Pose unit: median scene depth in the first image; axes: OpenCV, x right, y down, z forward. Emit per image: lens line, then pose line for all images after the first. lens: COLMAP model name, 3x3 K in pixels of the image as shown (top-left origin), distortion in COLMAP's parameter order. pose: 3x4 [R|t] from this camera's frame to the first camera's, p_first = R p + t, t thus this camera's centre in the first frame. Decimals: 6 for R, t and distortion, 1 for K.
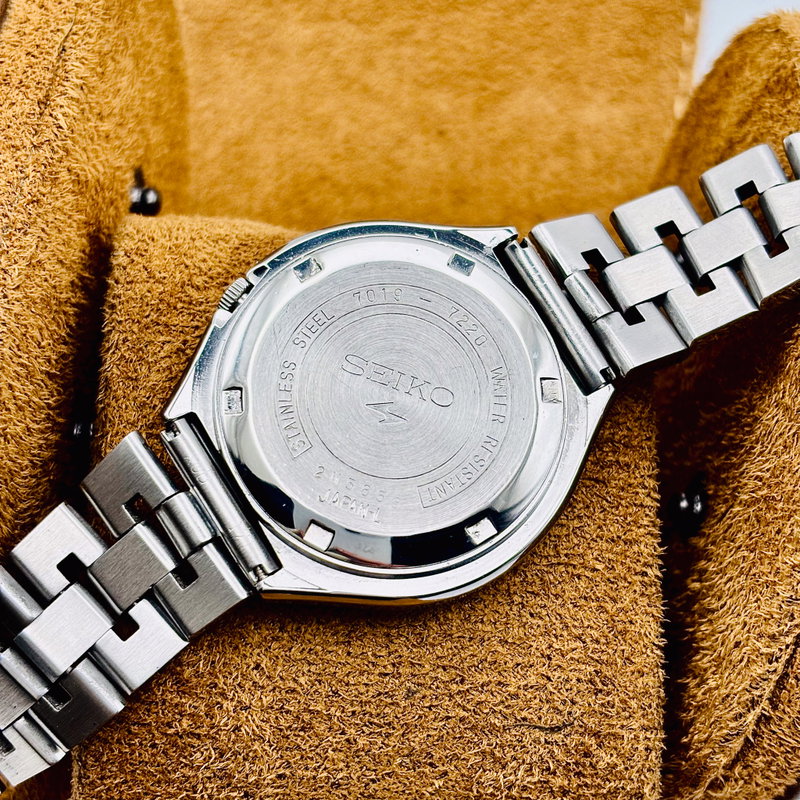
lens RADIAL K [[1678.3, 0, 396.6], [0, 1678.3, 402.9], [0, 0, 1]] dist [0.256256, 0.000000]
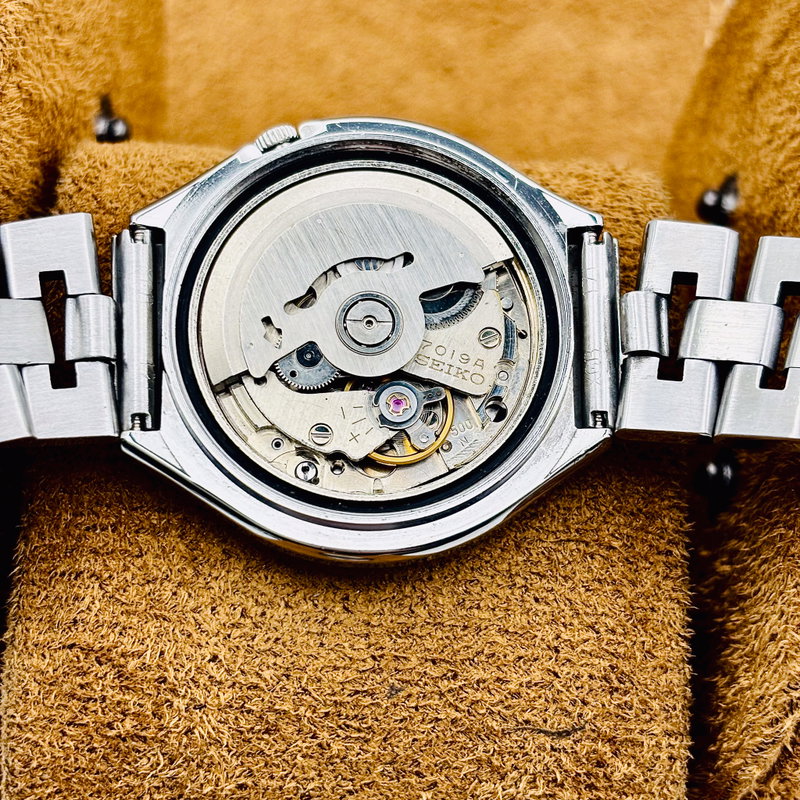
lens RADIAL K [[1678.3, 0, 396.2], [0, 1678.3, 381.0], [0, 0, 1]] dist [0.256256, 0.000000]
pose [[0.999871, 0.006256, -0.014778, 0.018675], [-0.006333, 0.999966, -0.005205, 0.017332], [0.014745, 0.005297, 0.999877, 0.126162]]
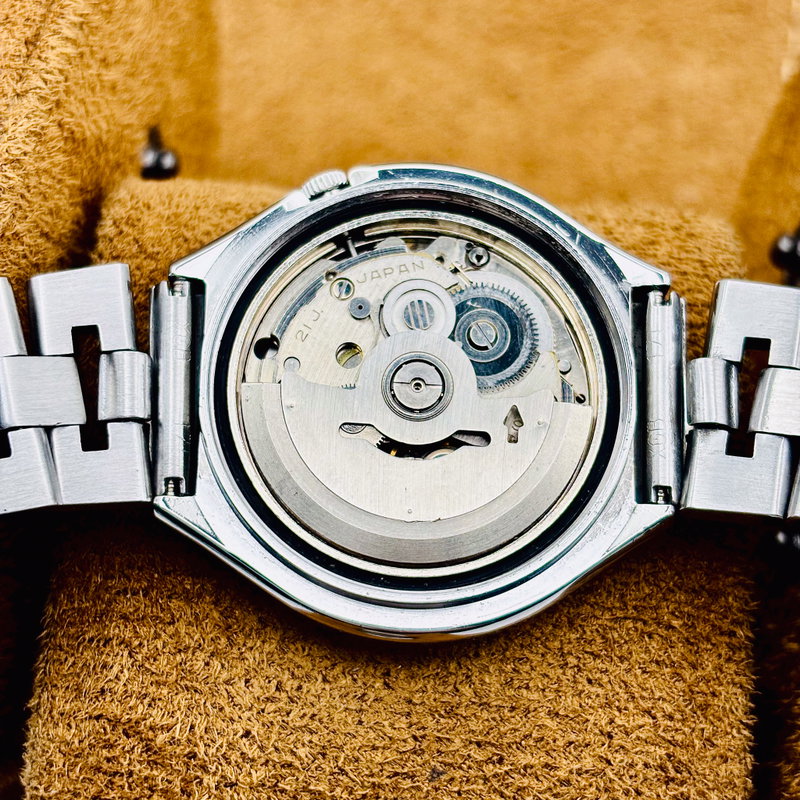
lens RADIAL K [[1678.3, 0, 392.7], [0, 1678.3, 401.9], [0, 0, 1]] dist [0.256256, 0.000000]
pose [[0.998177, 0.029714, -0.052534, 0.022363], [-0.029290, 0.999532, 0.008827, -0.010976], [0.052771, -0.007272, 0.998580, 0.167533]]
